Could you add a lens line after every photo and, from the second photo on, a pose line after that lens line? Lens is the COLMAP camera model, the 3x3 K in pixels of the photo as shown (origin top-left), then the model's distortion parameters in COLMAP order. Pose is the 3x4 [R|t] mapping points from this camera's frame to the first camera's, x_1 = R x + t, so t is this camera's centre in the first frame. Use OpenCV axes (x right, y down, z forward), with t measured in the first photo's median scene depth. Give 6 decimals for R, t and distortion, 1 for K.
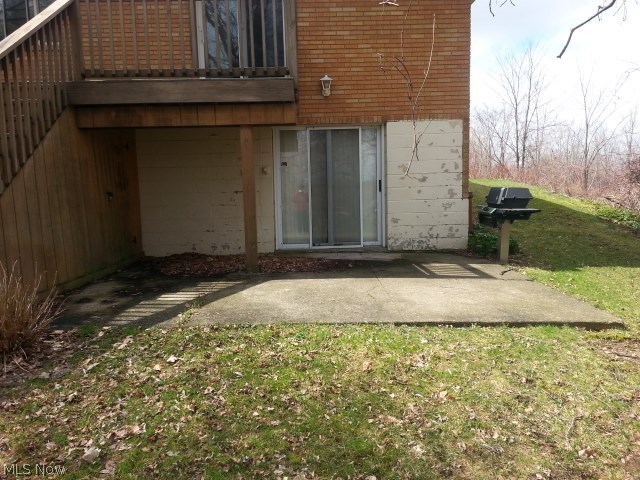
lens RADIAL K [[510.9, 0, 317.8], [0, 510.9, 237.7], [0, 0, 1]] dist [0.068589, -0.013157]
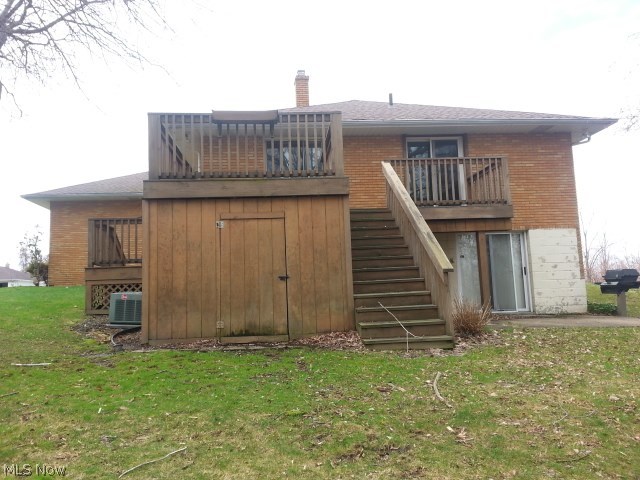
lens RADIAL K [[510.9, 0, 317.8], [0, 510.9, 237.7], [0, 0, 1]] dist [0.068589, -0.013157]
pose [[0.998490, -0.002569, 0.054873, -0.585566], [0.014095, 0.977445, -0.210720, 0.118031], [-0.053094, 0.211175, 0.976005, -0.486543]]
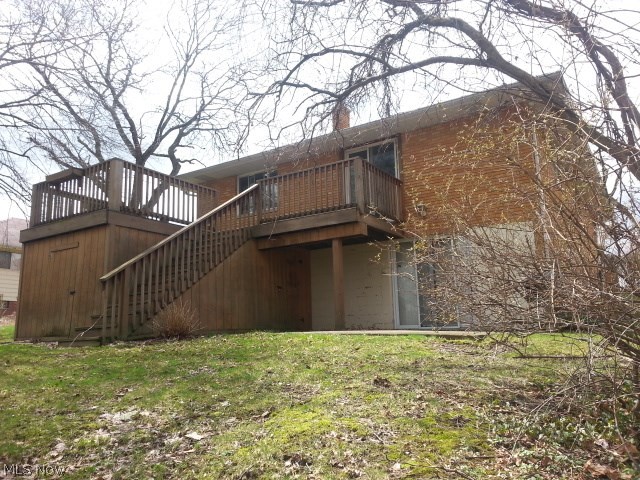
lens RADIAL K [[510.9, 0, 317.8], [0, 510.9, 237.7], [0, 0, 1]] dist [0.068589, -0.013157]
pose [[0.820209, -0.098774, -0.563472, 0.540897], [-0.057339, 0.965826, -0.252769, 0.142790], [0.569183, 0.239633, 0.786516, -0.234779]]
